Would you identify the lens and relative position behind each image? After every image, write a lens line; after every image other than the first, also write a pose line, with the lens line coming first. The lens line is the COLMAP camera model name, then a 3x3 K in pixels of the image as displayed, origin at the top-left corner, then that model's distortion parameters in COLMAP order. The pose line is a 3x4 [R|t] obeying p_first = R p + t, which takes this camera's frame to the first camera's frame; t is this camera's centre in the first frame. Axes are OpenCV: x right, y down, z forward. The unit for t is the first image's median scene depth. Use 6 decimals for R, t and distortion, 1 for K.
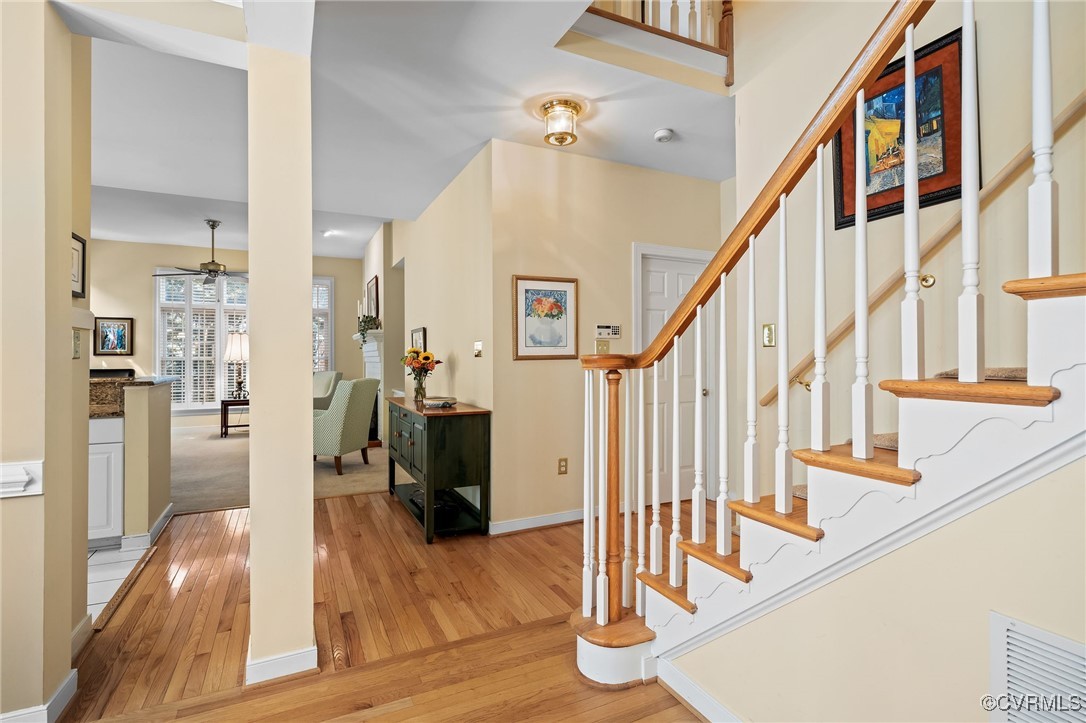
lens RADIAL K [[531.8, 0, 538.8], [0, 531.8, 358.4], [0, 0, 1]] dist [0.004185, 0.000691]
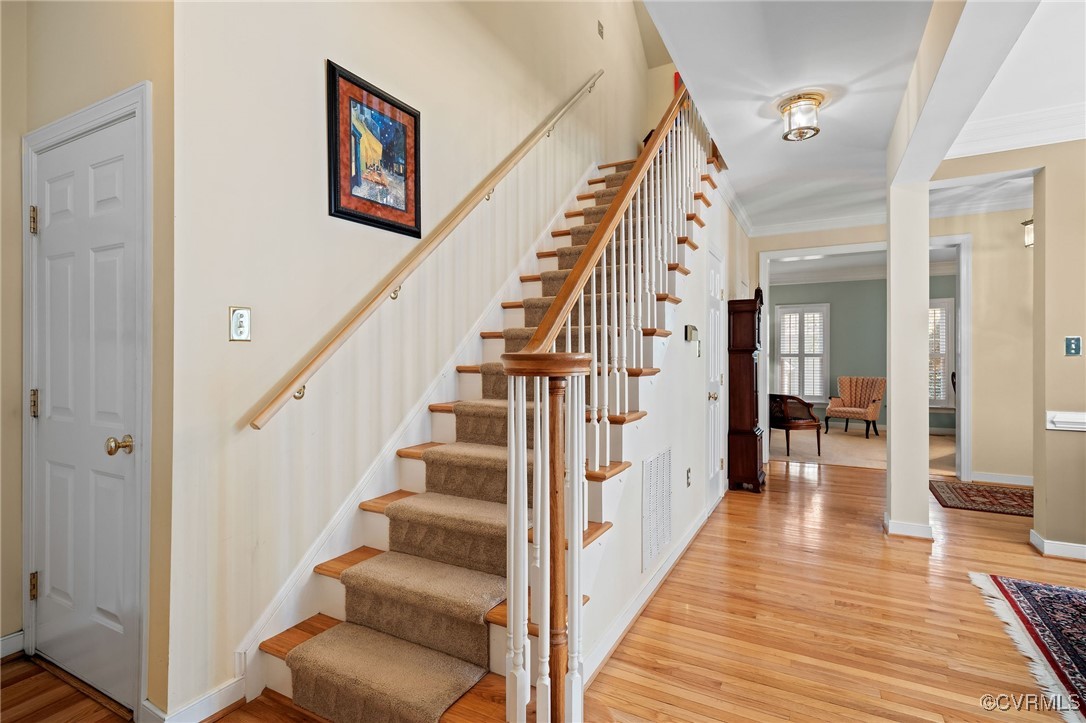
lens RADIAL K [[531.8, 0, 538.8], [0, 531.8, 358.4], [0, 0, 1]] dist [0.004185, 0.000691]
pose [[-0.592669, -0.002244, 0.805443, -0.114334], [0.000093, 0.999996, 0.002854, -0.000643], [-0.805446, 0.001766, -0.592667, 0.380826]]
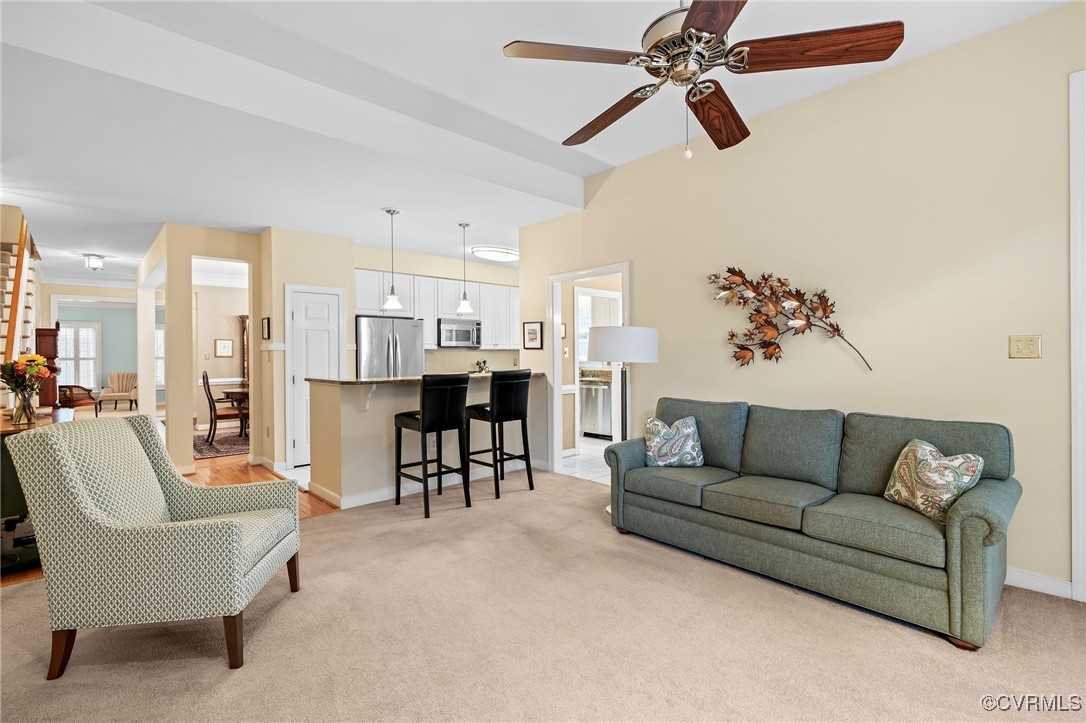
lens RADIAL K [[481.3, 0, 543.2], [0, 481.3, 355.3], [0, 0, 1]] dist [0.000428, -0.000106]
pose [[-0.949864, 0.008906, -0.312538, -0.396078], [0.008247, 0.999960, 0.003431, -0.008381], [0.312556, 0.000681, -0.949899, 1.042057]]
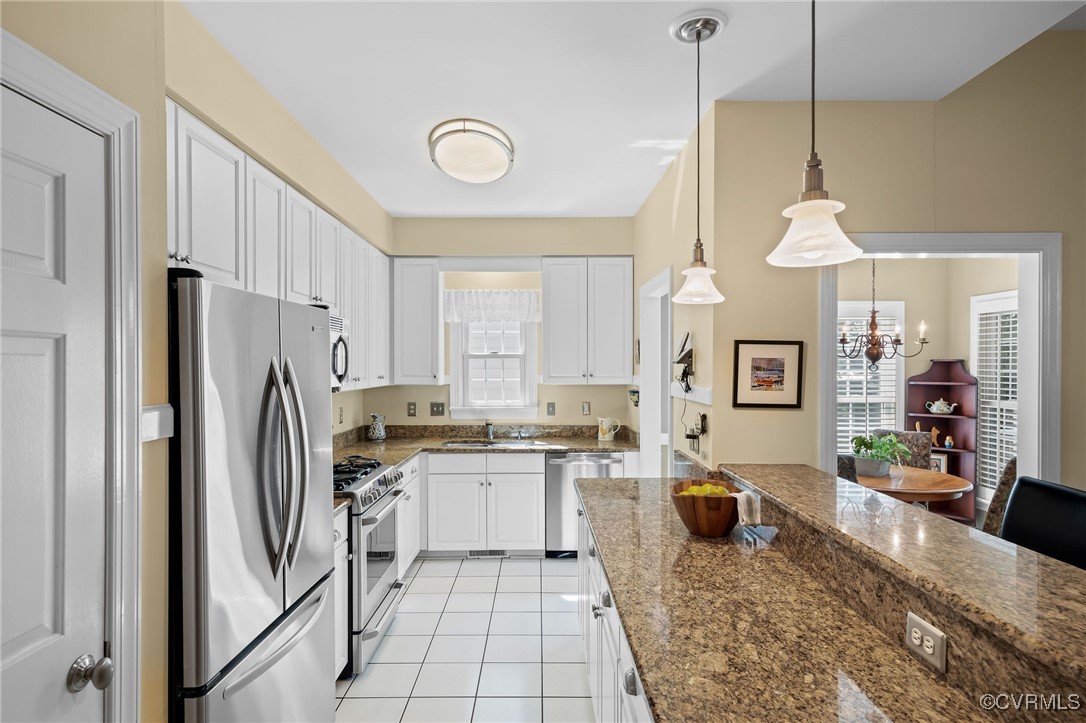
lens RADIAL K [[578.3, 0, 536.4], [0, 578.3, 368.8], [0, 0, 1]] dist [0.007347, 0.001347]
pose [[-0.428044, 0.005540, -0.903741, -0.241067], [0.001432, 0.999984, 0.005451, -0.038268], [0.903757, 0.001039, -0.428045, 0.433379]]
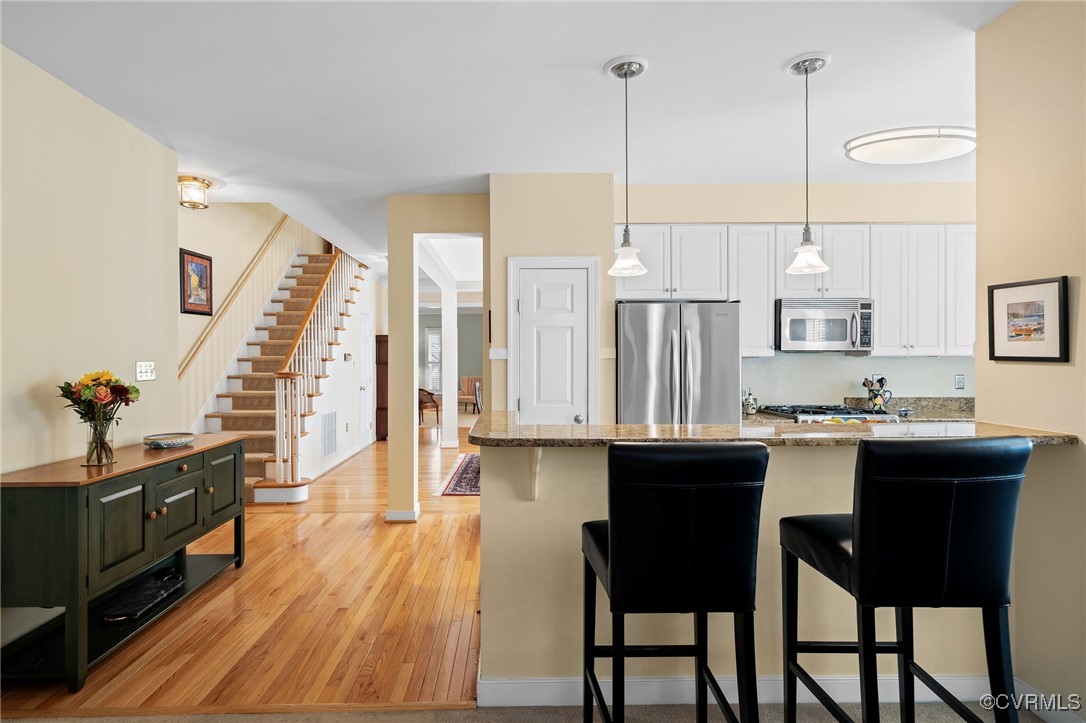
lens RADIAL K [[544.6, 0, 519.1], [0, 544.6, 359.4], [0, 0, 1]] dist [0.004375, 0.001214]
pose [[-0.912778, 0.002707, 0.408447, -0.476474], [0.003652, 0.999992, 0.001535, -0.016757], [-0.408439, 0.002893, -0.912781, 0.743471]]
